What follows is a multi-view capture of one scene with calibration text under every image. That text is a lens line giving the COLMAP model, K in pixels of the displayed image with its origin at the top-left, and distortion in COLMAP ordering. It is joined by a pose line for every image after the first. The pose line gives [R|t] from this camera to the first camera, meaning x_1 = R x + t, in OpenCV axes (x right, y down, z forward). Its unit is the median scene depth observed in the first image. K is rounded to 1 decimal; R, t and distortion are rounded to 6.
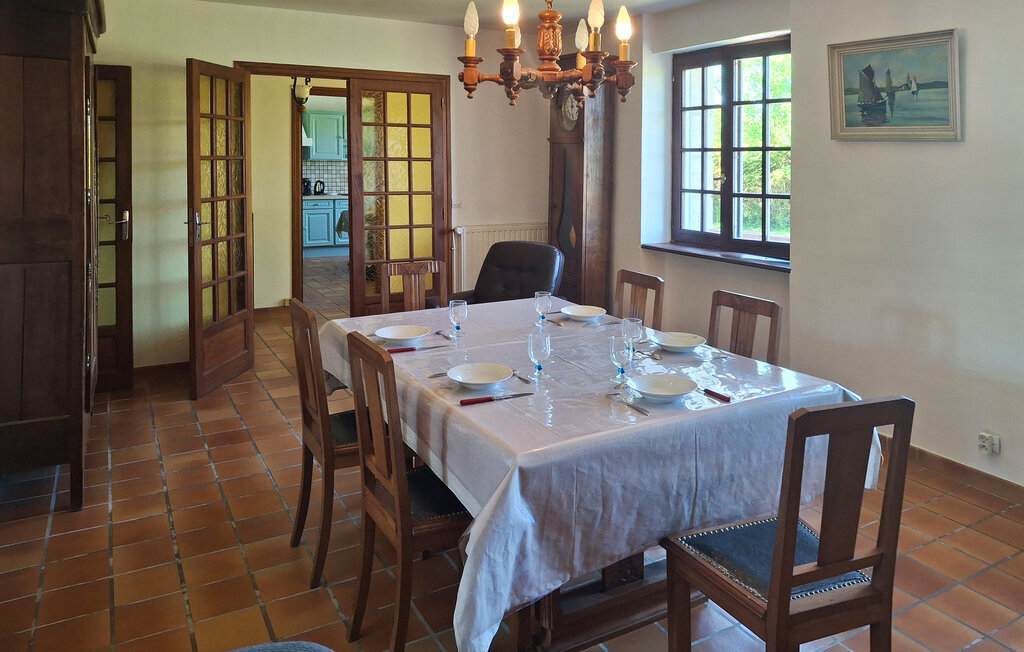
lens RADIAL K [[753.4, 0, 507.0], [0, 753.4, 324.4], [0, 0, 1]] dist [0.106533, -0.194931]
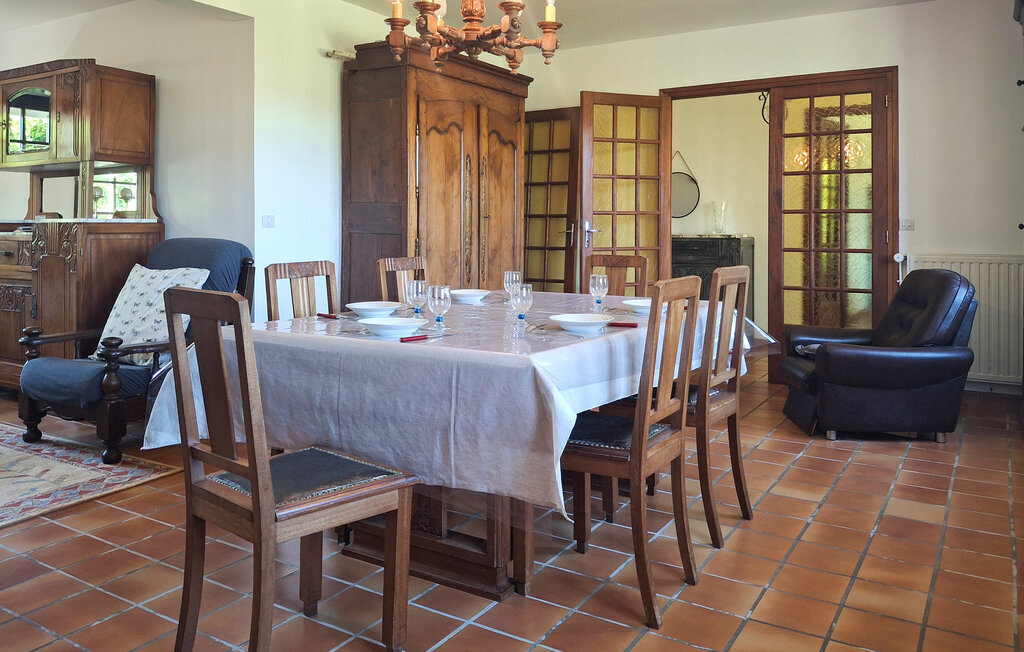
lens RADIAL K [[753.4, 0, 507.0], [0, 753.4, 324.4], [0, 0, 1]] dist [0.106533, -0.194931]
pose [[0.451308, 0.100229, -0.886722, 0.562977], [-0.208787, 0.977952, 0.004277, 0.031798], [0.867600, 0.183205, 0.462284, 0.354365]]
